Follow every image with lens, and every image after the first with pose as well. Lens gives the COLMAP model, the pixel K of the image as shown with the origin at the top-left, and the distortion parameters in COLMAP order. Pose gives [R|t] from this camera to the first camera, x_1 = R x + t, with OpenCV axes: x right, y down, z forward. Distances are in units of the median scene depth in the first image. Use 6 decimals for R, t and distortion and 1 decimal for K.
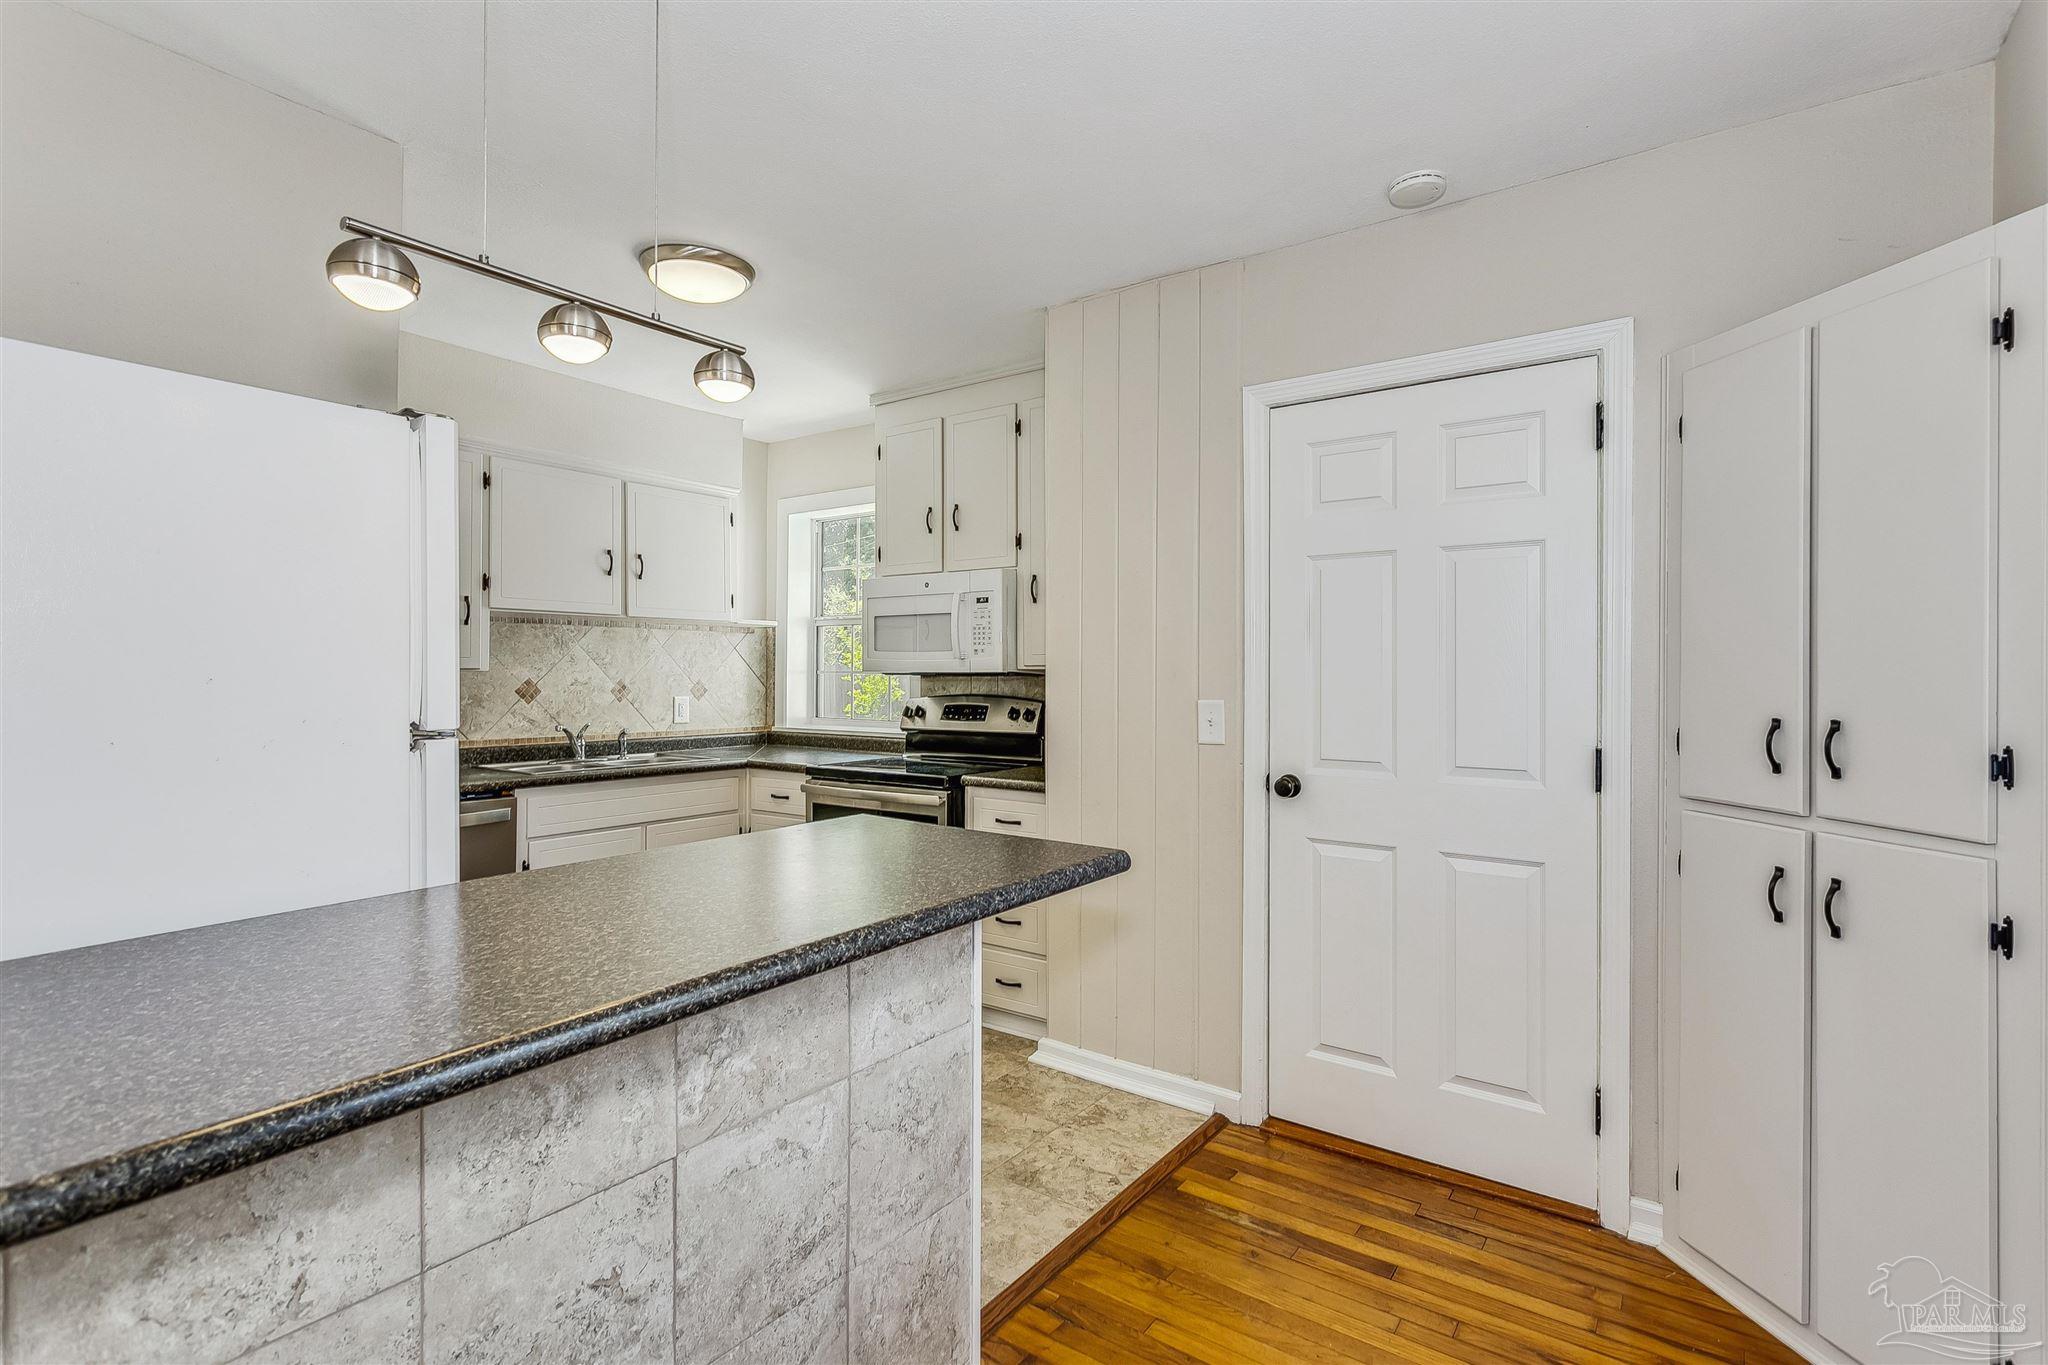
lens RADIAL K [[998.7, 0, 1024.0], [0, 998.7, 682.5], [0, 0, 1]] dist [0.002259, 0.000275]
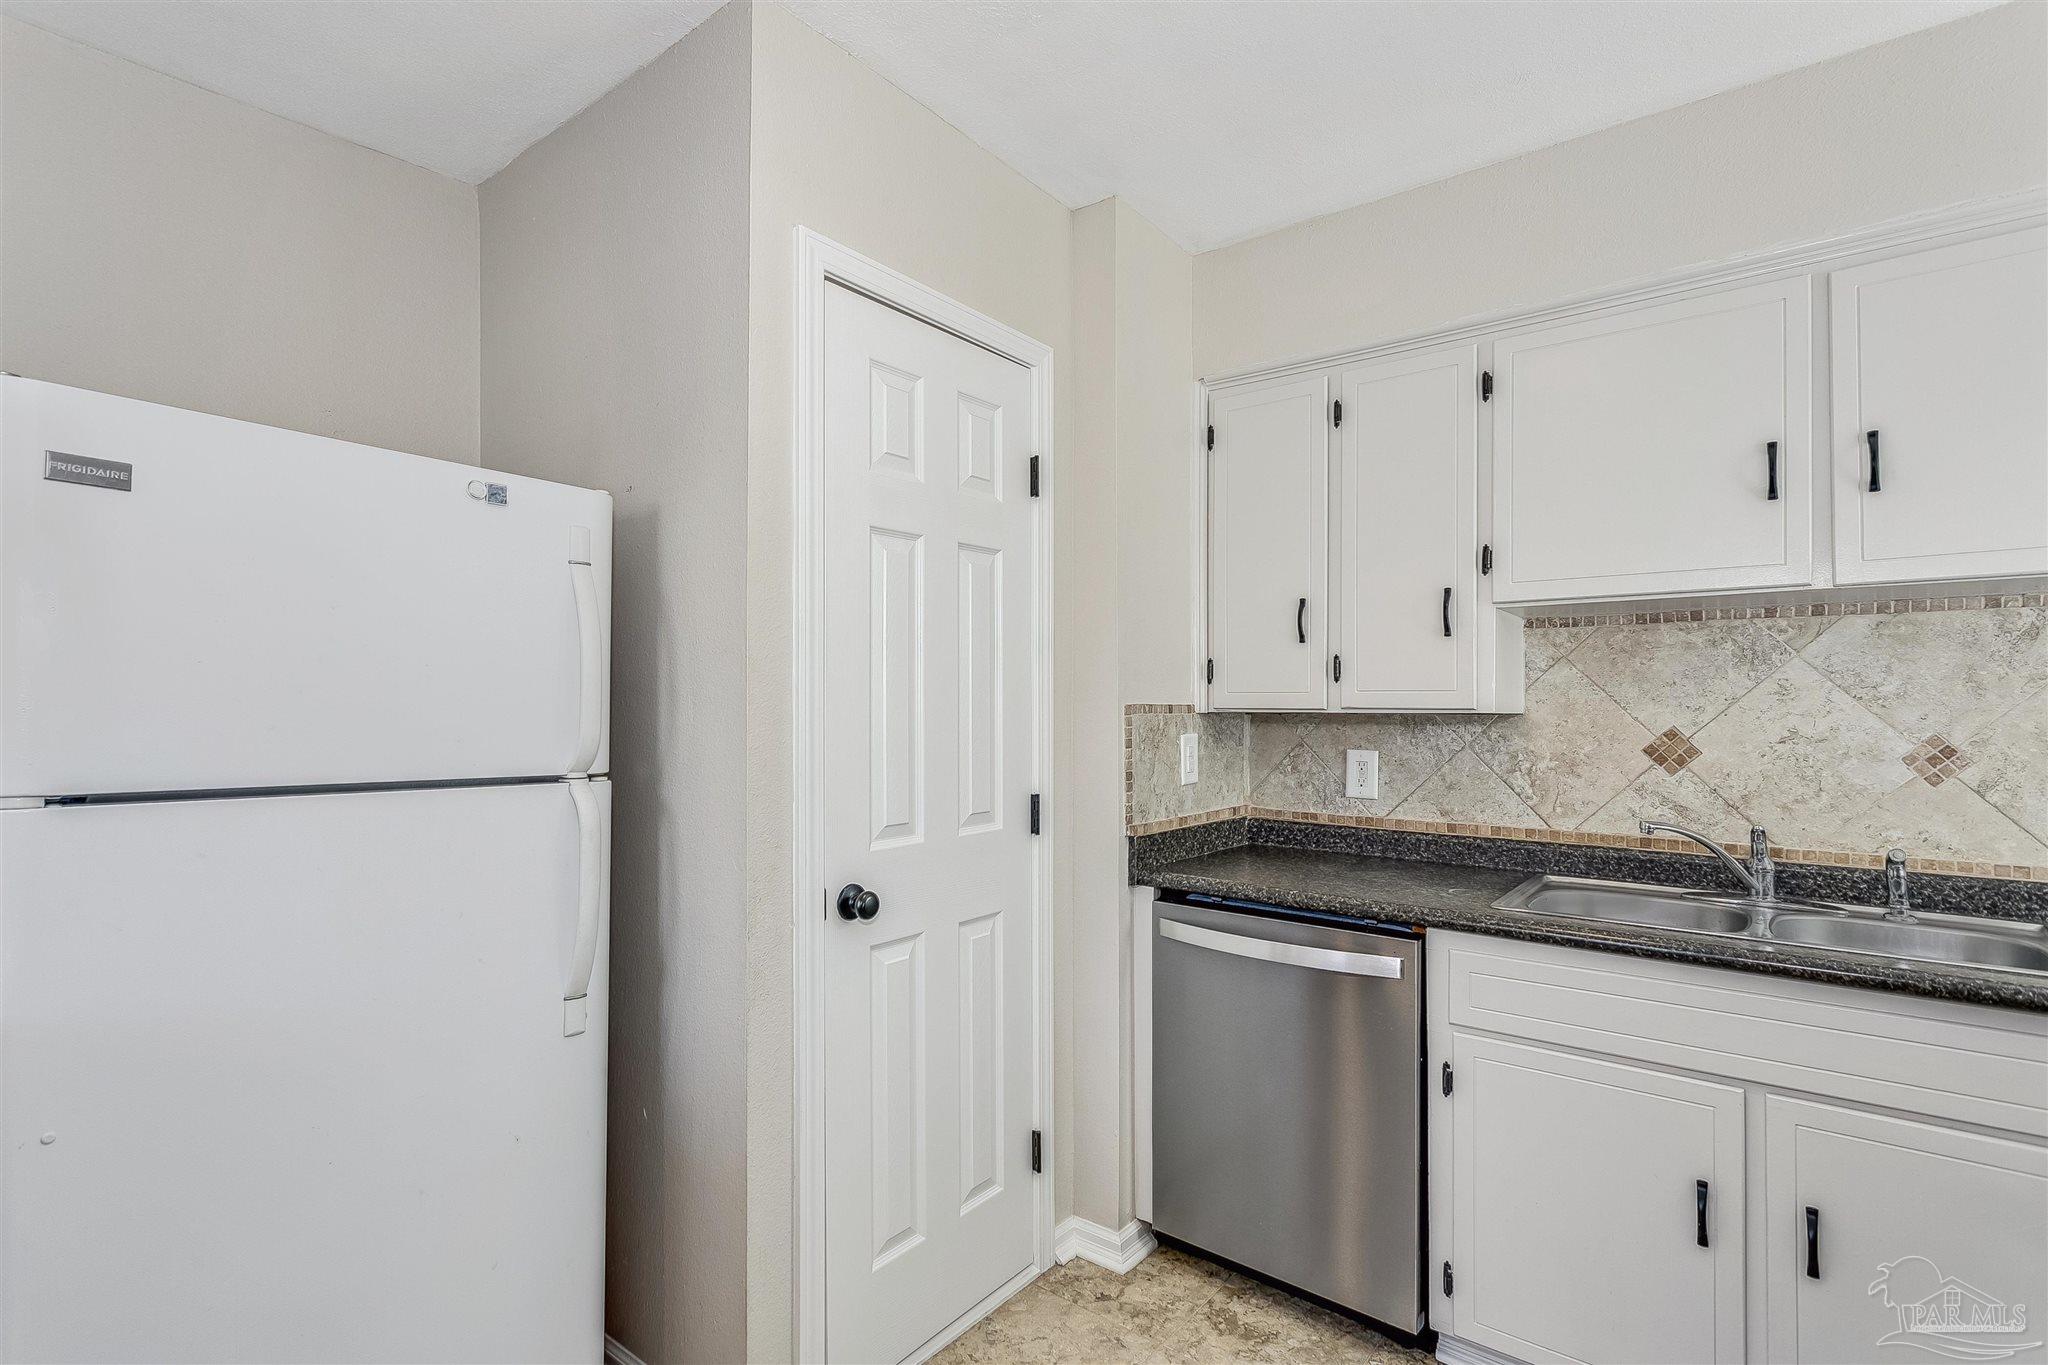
lens RADIAL K [[962.4, 0, 1024.0], [0, 962.4, 682.5], [0, 0, 1]] dist [0.002780, 0.000160]
pose [[-0.030841, -0.025844, -0.999190, 0.024119], [-0.012627, 0.999596, -0.025465, -0.010076], [0.999445, 0.011831, -0.031155, 0.668354]]
